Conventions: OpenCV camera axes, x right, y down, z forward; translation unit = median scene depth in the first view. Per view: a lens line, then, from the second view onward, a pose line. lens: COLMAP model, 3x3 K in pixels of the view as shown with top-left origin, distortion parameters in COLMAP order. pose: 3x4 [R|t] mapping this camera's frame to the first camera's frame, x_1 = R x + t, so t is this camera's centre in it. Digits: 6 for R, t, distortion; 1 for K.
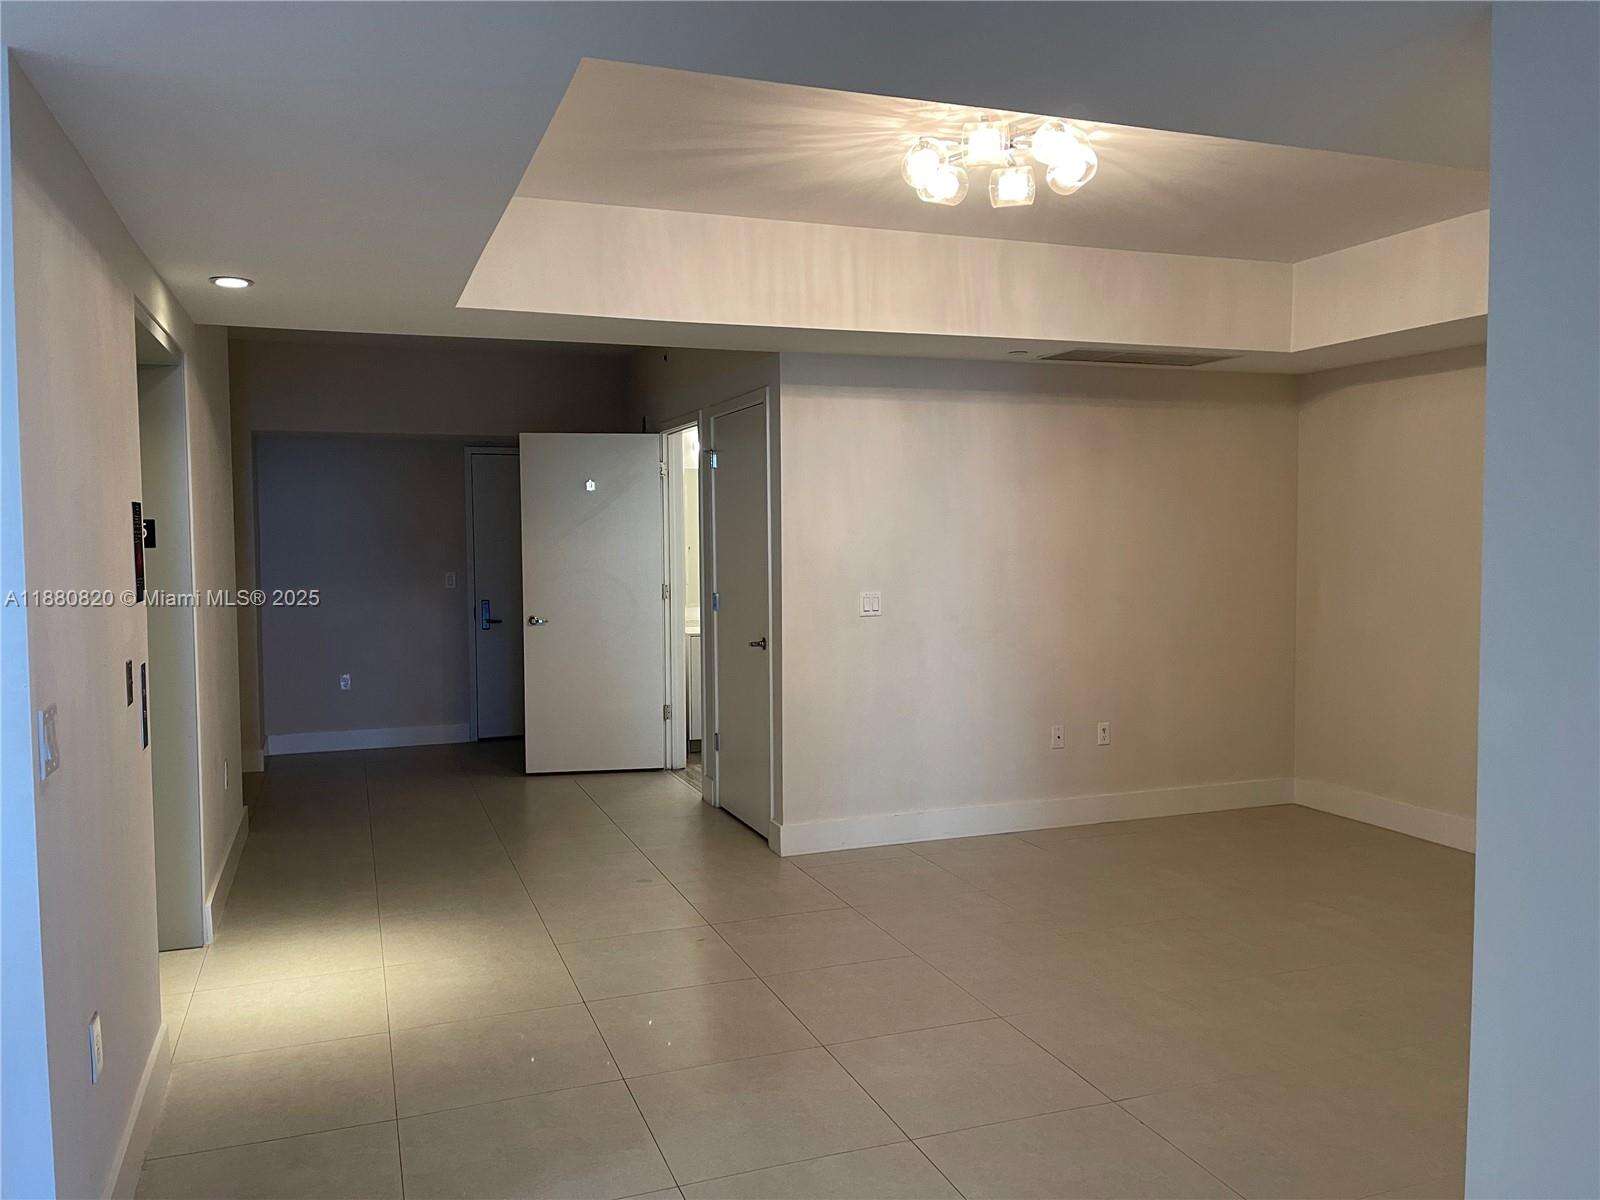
lens RADIAL K [[1204.1, 0, 803.6], [0, 1204.1, 610.3], [0, 0, 1]] dist [0.103213, -0.128686]
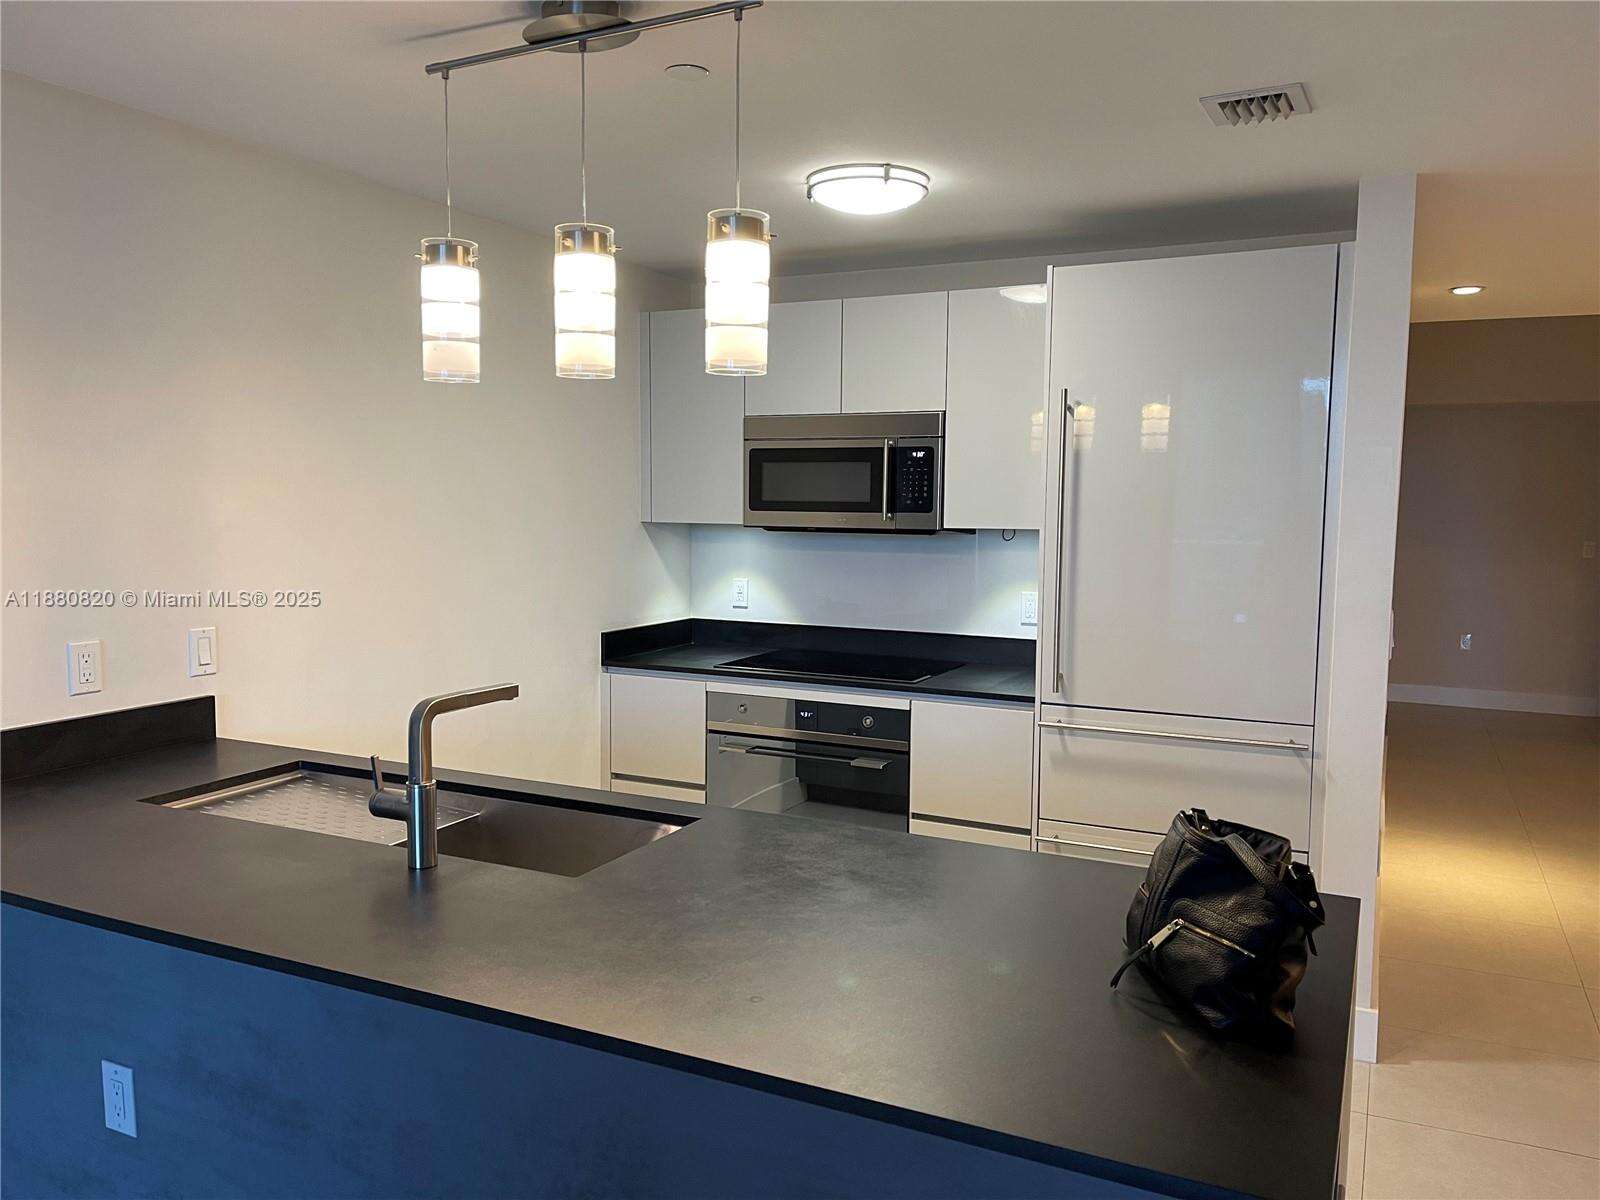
lens RADIAL K [[1204.1, 0, 803.6], [0, 1204.1, 610.3], [0, 0, 1]] dist [0.103213, -0.128686]
pose [[0.685840, 0.077642, -0.723598, -0.014813], [-0.058218, 0.996959, 0.051794, 0.026024], [0.725420, 0.006603, 0.688275, -0.349422]]
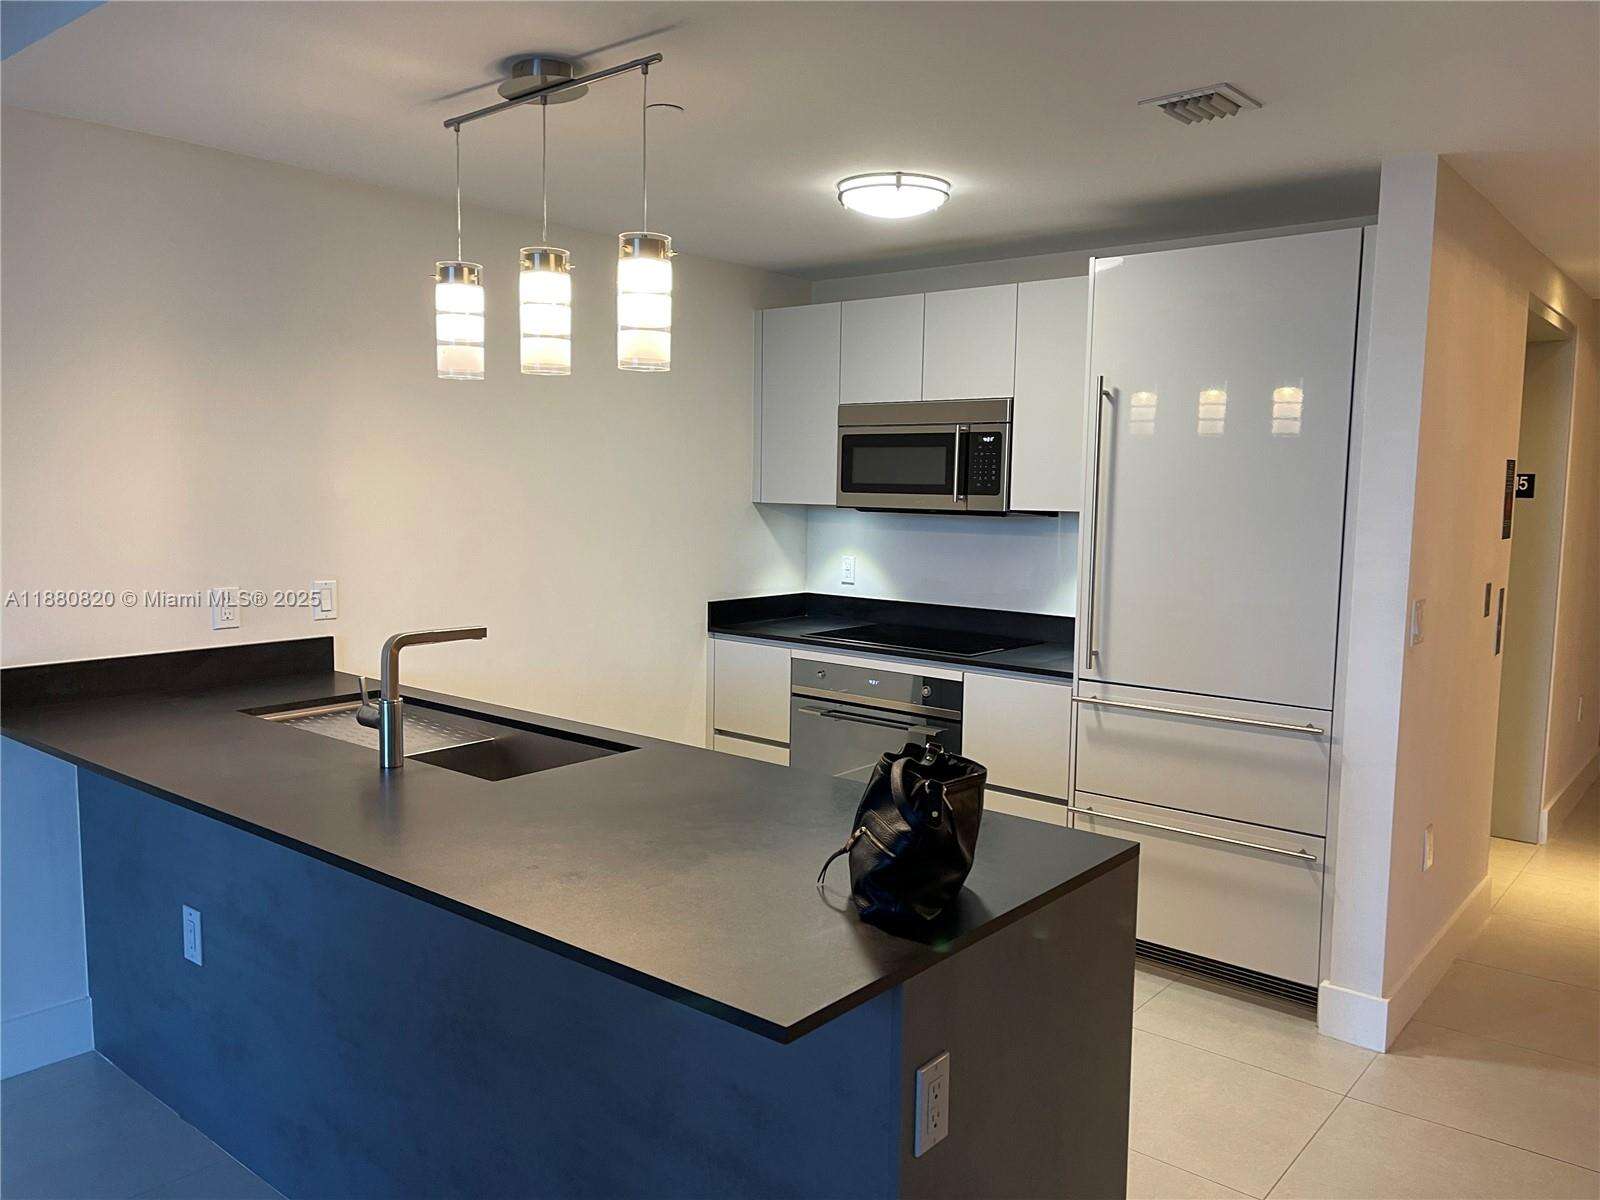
lens RADIAL K [[1204.1, 0, 800.0], [0, 1204.1, 600.0], [0, 0, 1]] dist [0.104171, -0.133152]
pose [[0.499898, 0.096881, -0.860648, 0.178722], [-0.073933, 0.994870, 0.069047, 0.021200], [0.862923, 0.029114, 0.504497, -0.245293]]
